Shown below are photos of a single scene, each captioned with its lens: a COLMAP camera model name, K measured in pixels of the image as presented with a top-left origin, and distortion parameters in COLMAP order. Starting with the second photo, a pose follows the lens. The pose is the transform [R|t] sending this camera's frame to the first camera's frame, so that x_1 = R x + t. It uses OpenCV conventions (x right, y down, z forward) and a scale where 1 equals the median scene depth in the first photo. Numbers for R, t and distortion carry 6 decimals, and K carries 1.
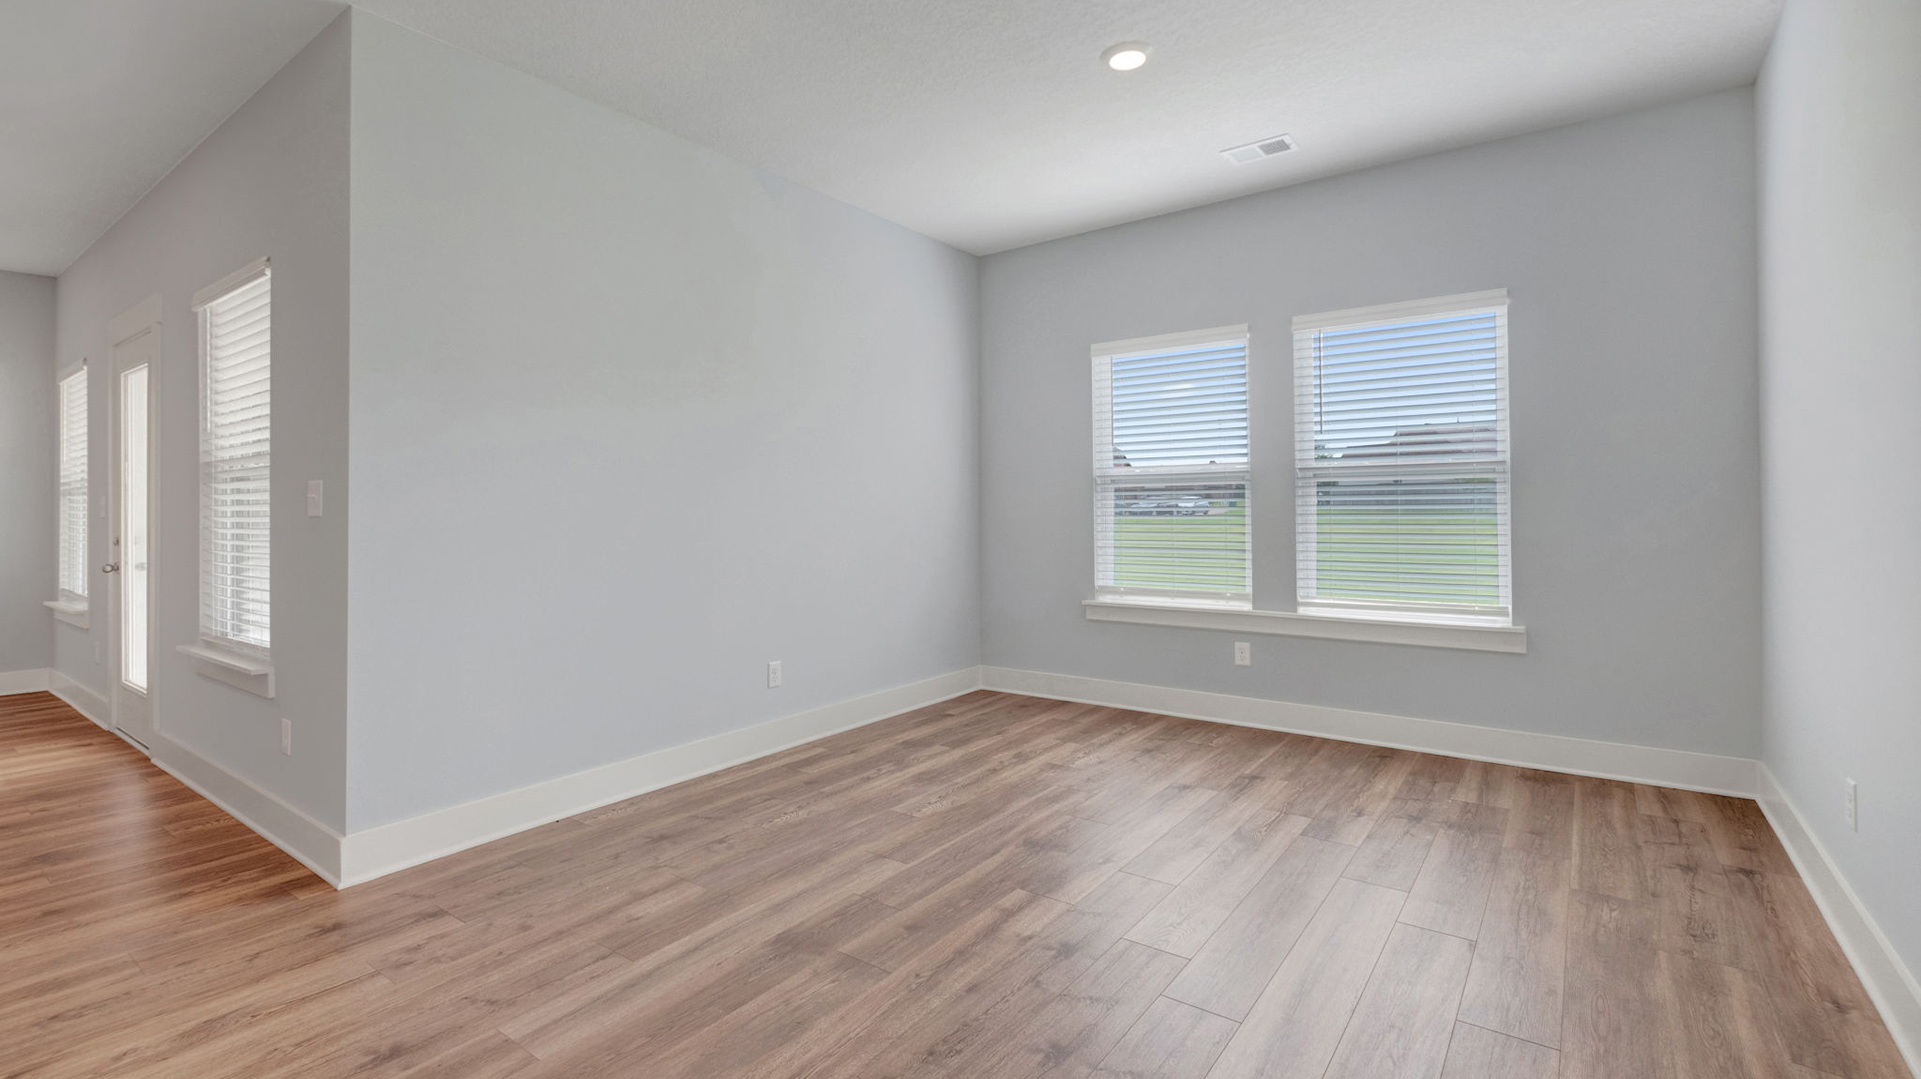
lens RADIAL K [[866.4, 0, 939.8], [0, 866.4, 503.8], [0, 0, 1]] dist [-0.005375, -0.001341]
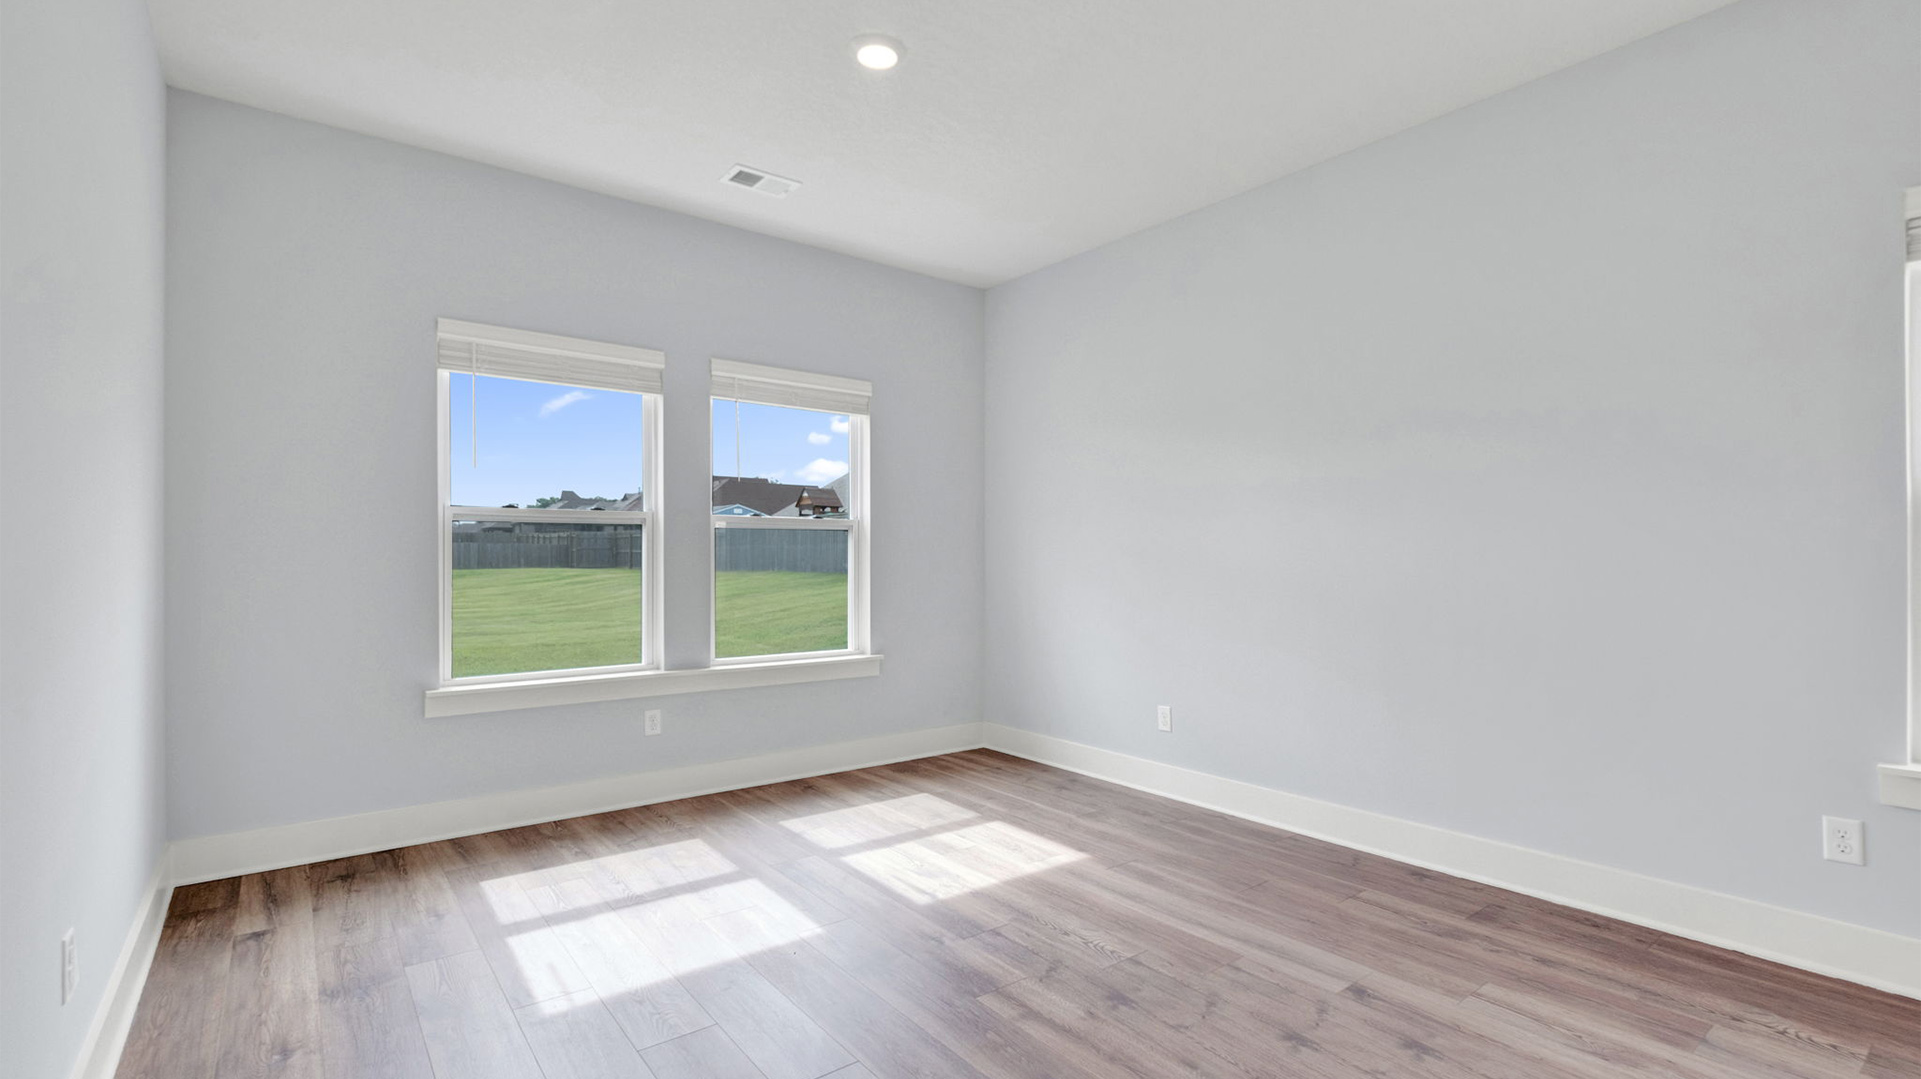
lens RADIAL K [[866.4, 0, 961.2], [0, 866.4, 552.6], [0, 0, 1]] dist [-0.005375, -0.001341]
pose [[0.258125, 0.020149, 0.965901, -0.729487], [-0.004649, 0.999797, -0.019613, 0.024900], [-0.966100, 0.000572, 0.258166, 0.783017]]
